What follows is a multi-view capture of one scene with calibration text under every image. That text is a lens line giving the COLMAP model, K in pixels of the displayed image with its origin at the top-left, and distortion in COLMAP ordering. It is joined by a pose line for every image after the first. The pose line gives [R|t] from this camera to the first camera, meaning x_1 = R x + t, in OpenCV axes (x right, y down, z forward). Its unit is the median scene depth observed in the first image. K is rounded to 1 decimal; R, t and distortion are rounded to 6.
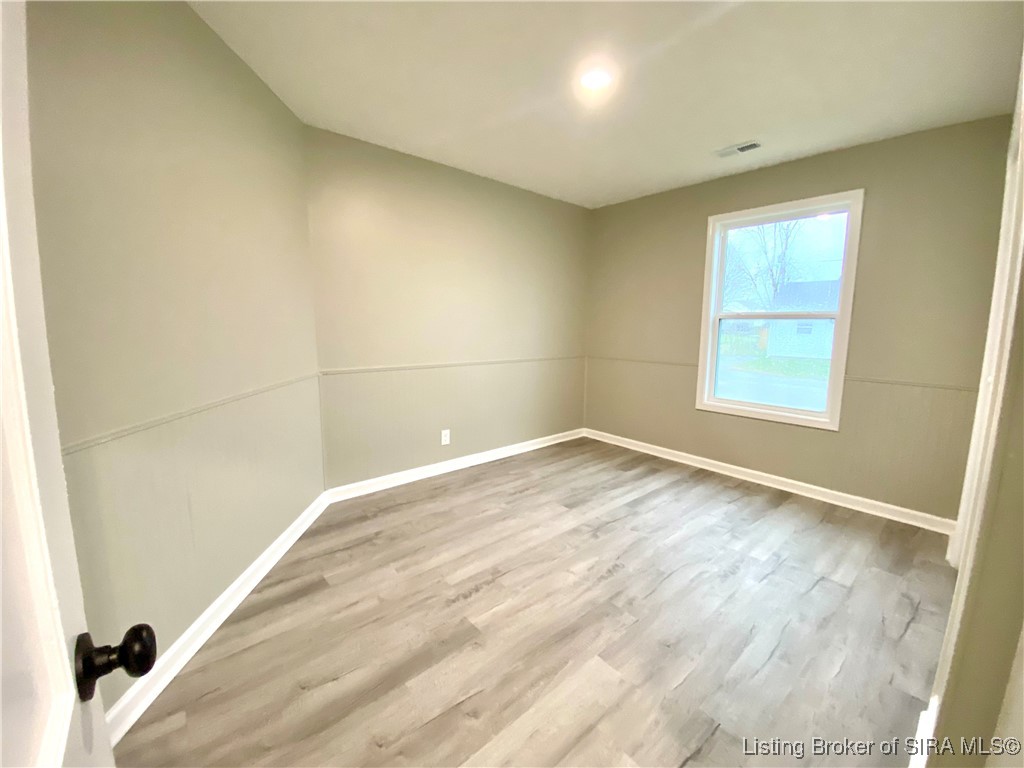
lens RADIAL K [[417.3, 0, 512.0], [0, 417.3, 384.0], [0, 0, 1]] dist [-0.000457, -0.000033]
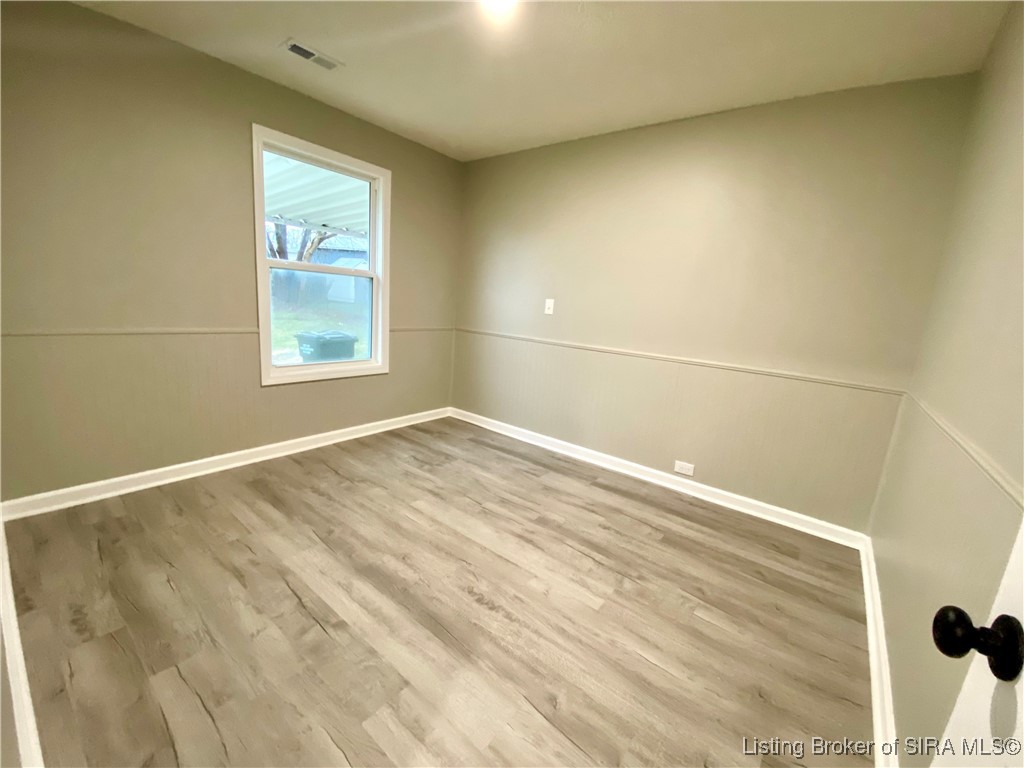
lens RADIAL K [[410.0, 0, 511.1], [0, 410.0, 371.7], [0, 0, 1]] dist [0.029256, 0.000045]
pose [[-0.159542, -0.232130, 0.959511, -0.735443], [0.014963, 0.971281, 0.237465, -0.193842], [-0.987078, 0.052243, -0.151487, 1.032613]]
